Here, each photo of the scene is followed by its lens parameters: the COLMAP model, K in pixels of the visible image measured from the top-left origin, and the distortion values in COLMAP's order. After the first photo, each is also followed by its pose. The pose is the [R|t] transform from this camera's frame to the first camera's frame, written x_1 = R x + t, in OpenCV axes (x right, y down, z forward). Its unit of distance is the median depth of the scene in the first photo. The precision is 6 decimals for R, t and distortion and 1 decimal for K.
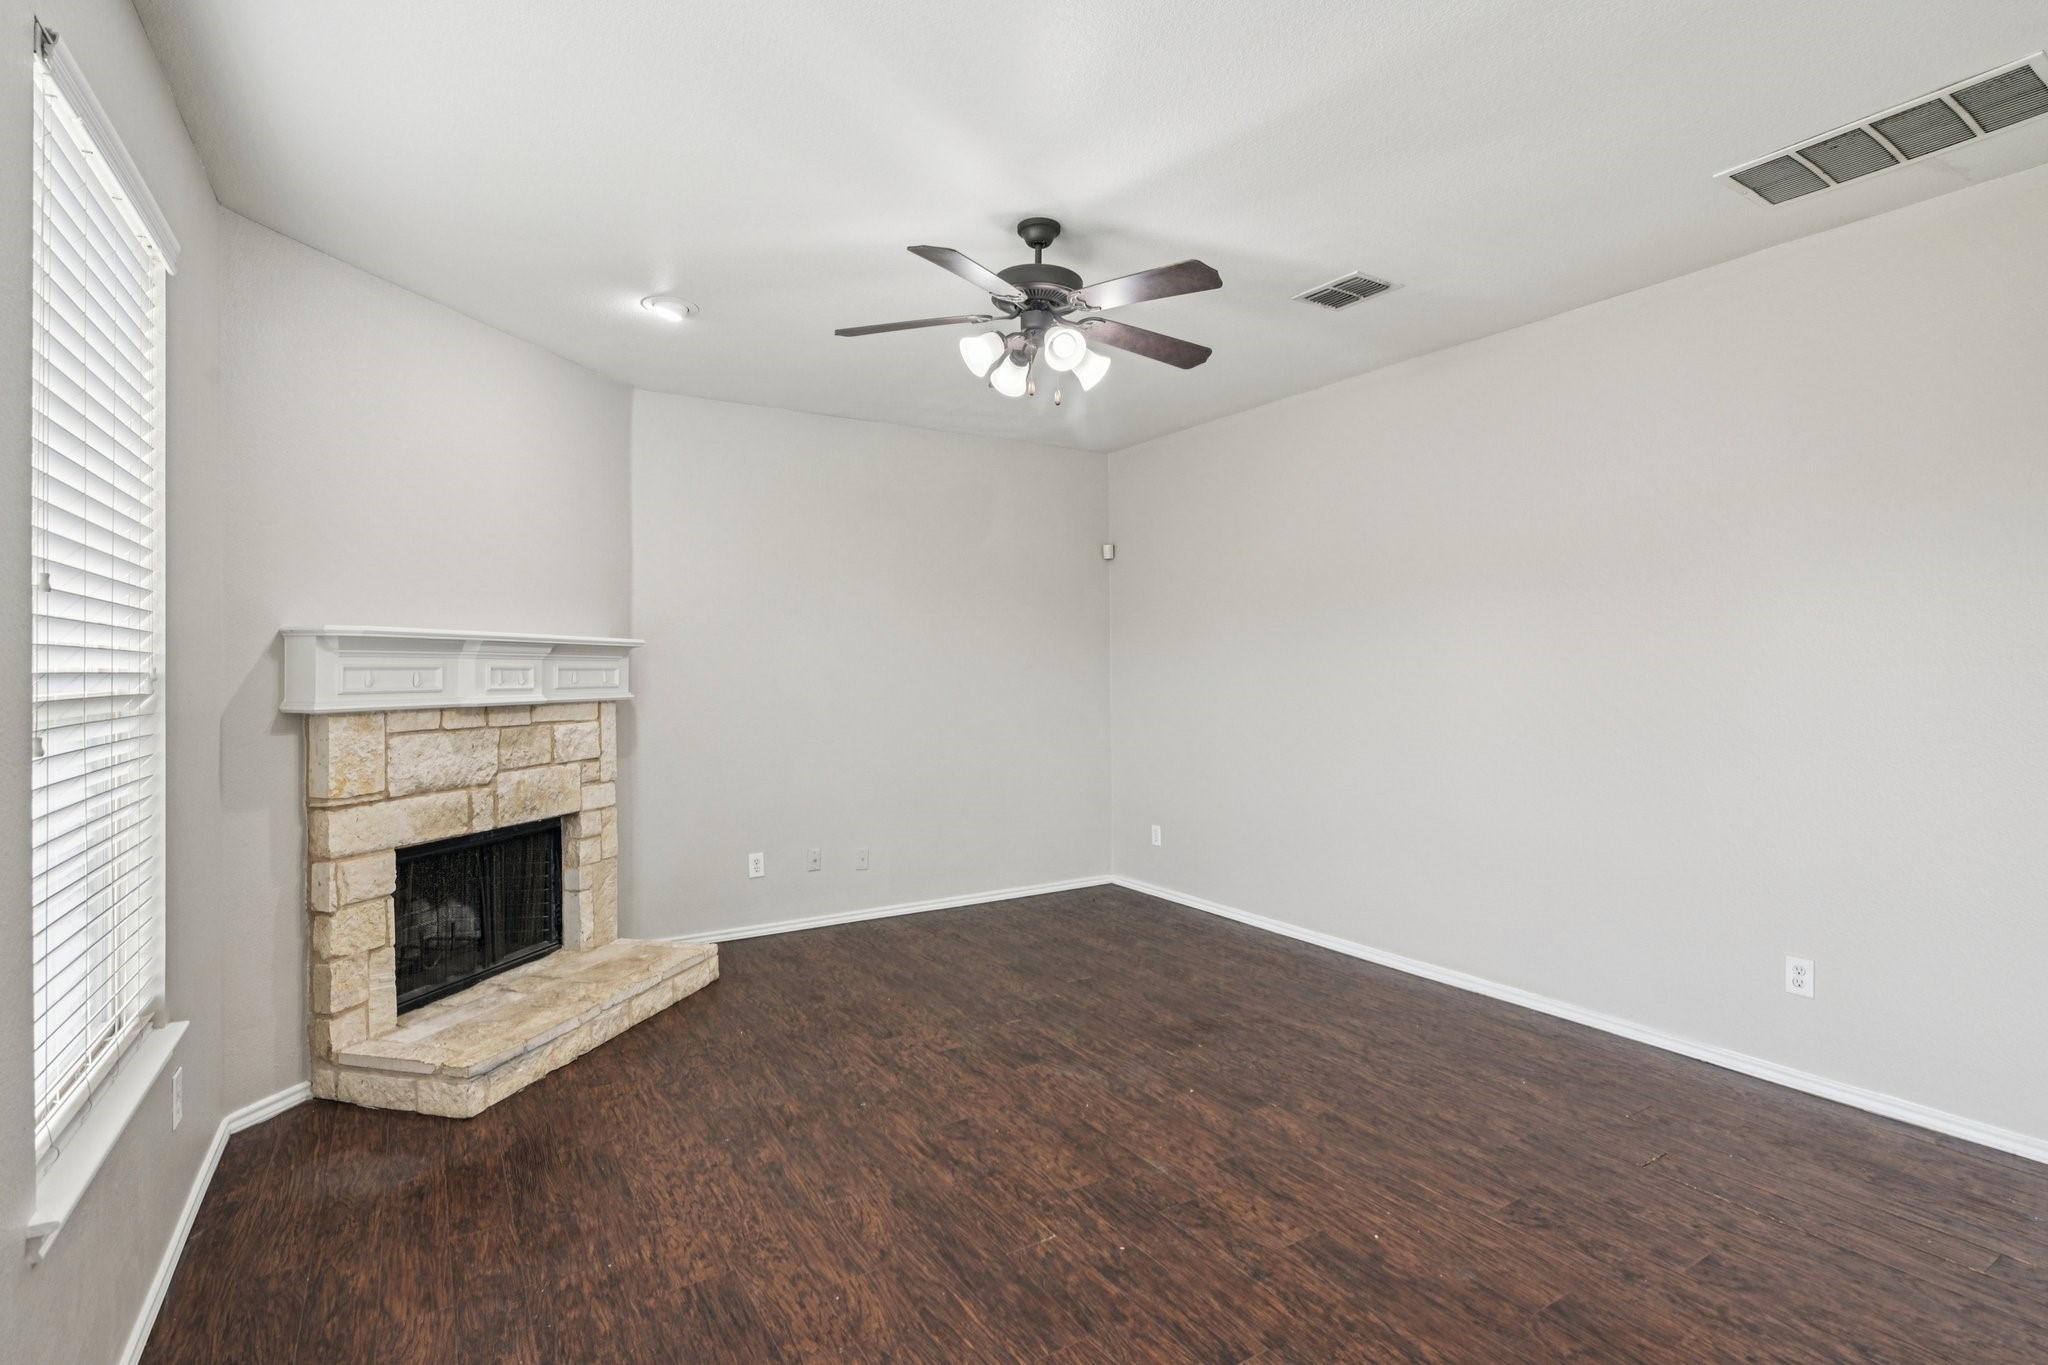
lens RADIAL K [[971.6, 0, 1025.9], [0, 971.6, 670.3], [0, 0, 1]] dist [-0.008187, 0.000317]
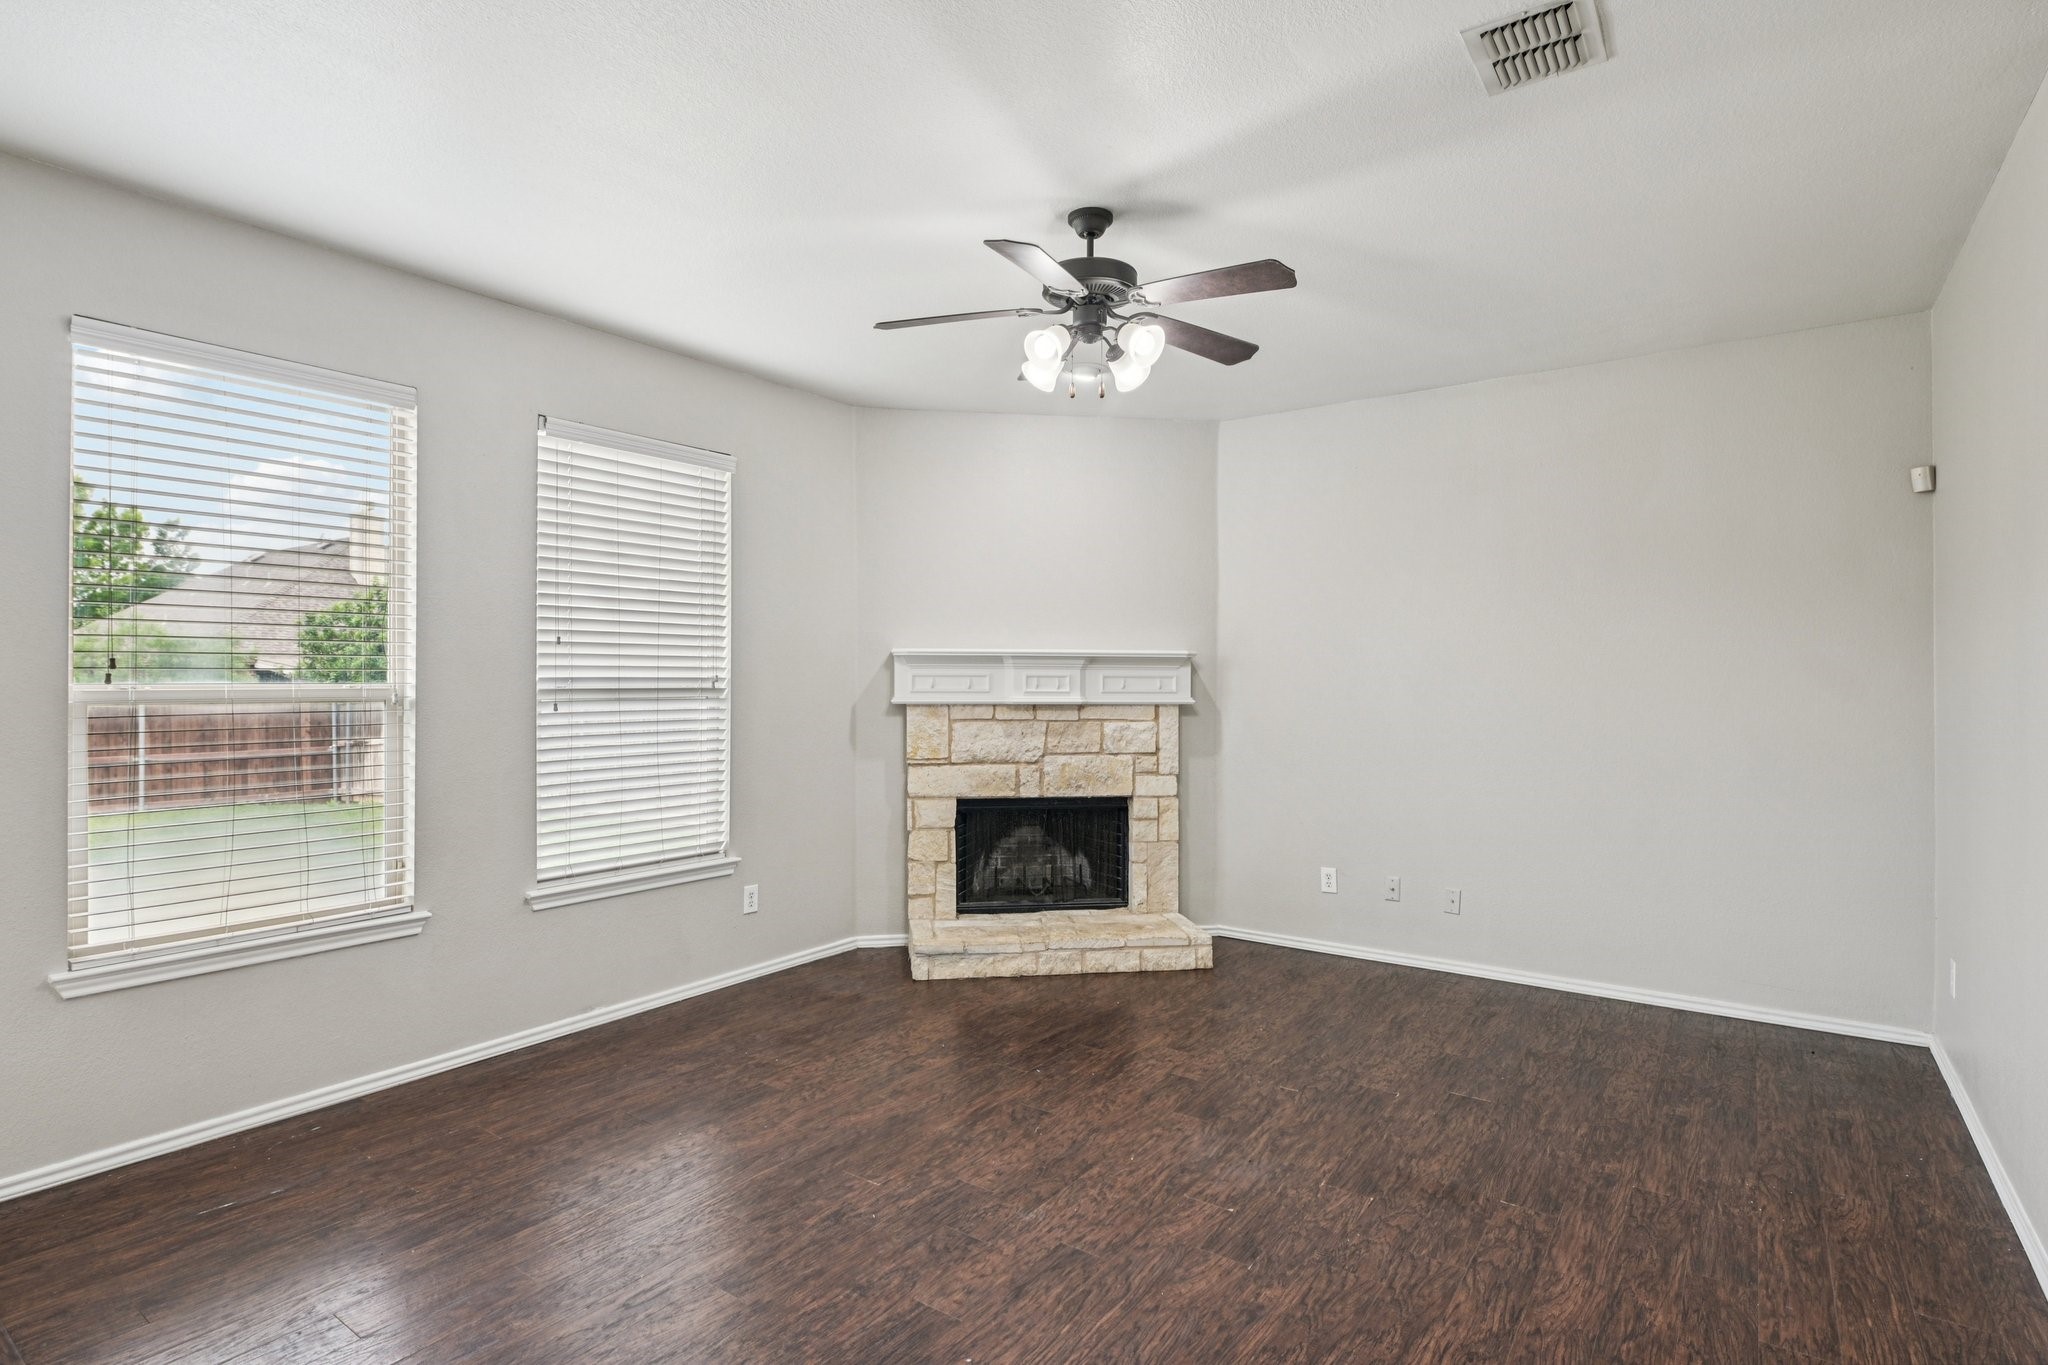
lens RADIAL K [[1028.4, 0, 1024.0], [0, 1028.4, 682.5], [0, 0, 1]] dist [-0.003478, 0.000024]
pose [[0.379924, 0.008034, -0.924983, 0.786061], [-0.004194, 0.999967, 0.006963, -0.003289], [0.925008, 0.001234, 0.379945, 0.466090]]
